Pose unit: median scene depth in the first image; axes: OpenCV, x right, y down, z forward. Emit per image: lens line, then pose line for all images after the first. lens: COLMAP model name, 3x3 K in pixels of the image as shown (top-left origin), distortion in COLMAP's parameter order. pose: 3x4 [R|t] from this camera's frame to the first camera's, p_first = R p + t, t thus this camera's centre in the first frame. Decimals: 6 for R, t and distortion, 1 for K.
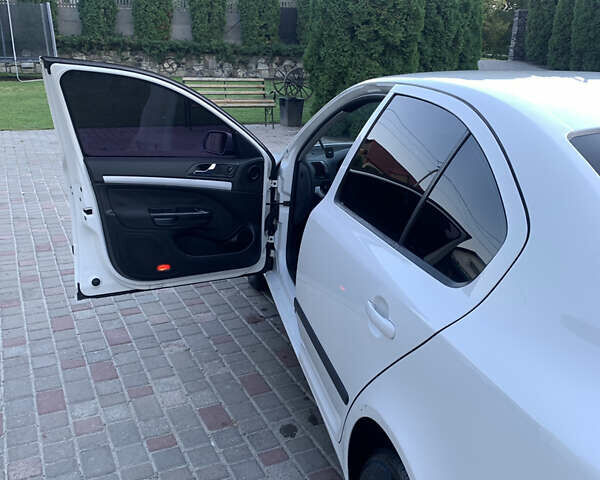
lens RADIAL K [[614.8, 0, 300.0], [0, 614.8, 240.0], [0, 0, 1]] dist [0.060183, -0.196564]
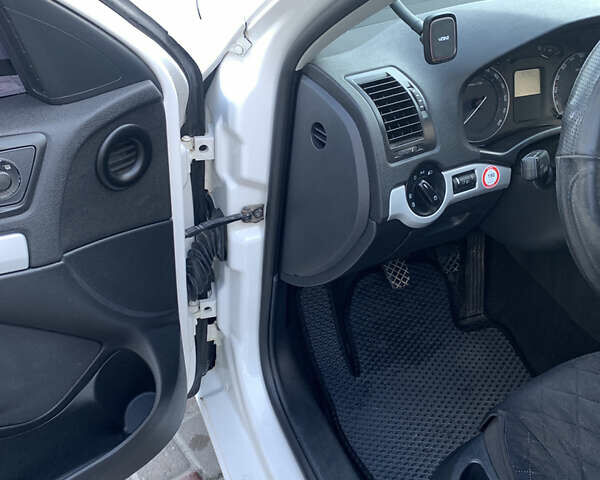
lens RADIAL K [[614.8, 0, 300.0], [0, 614.8, 240.0], [0, 0, 1]] dist [0.060183, -0.196564]
pose [[0.979248, -0.120084, 0.163259, -0.055753], [0.063363, 0.946578, 0.316188, -0.157333], [-0.192506, -0.299281, 0.934544, 0.815821]]
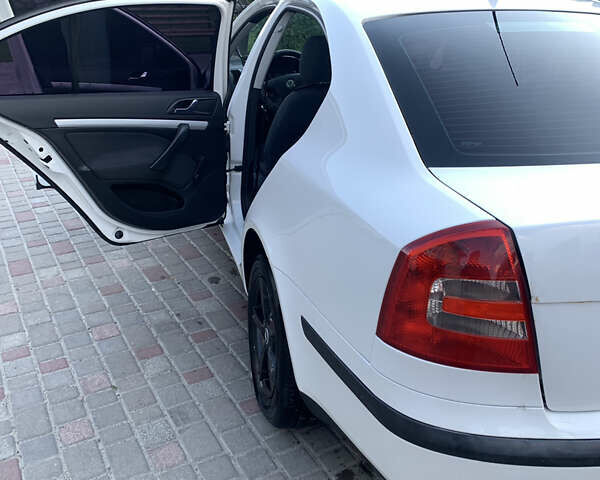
lens RADIAL K [[614.8, 0, 300.0], [0, 614.8, 240.0], [0, 0, 1]] dist [0.060183, -0.196564]
pose [[0.997572, -0.037798, 0.058496, 0.075587], [0.031835, 0.994508, 0.099703, 0.091150], [-0.061944, -0.097598, 0.993296, -0.230979]]
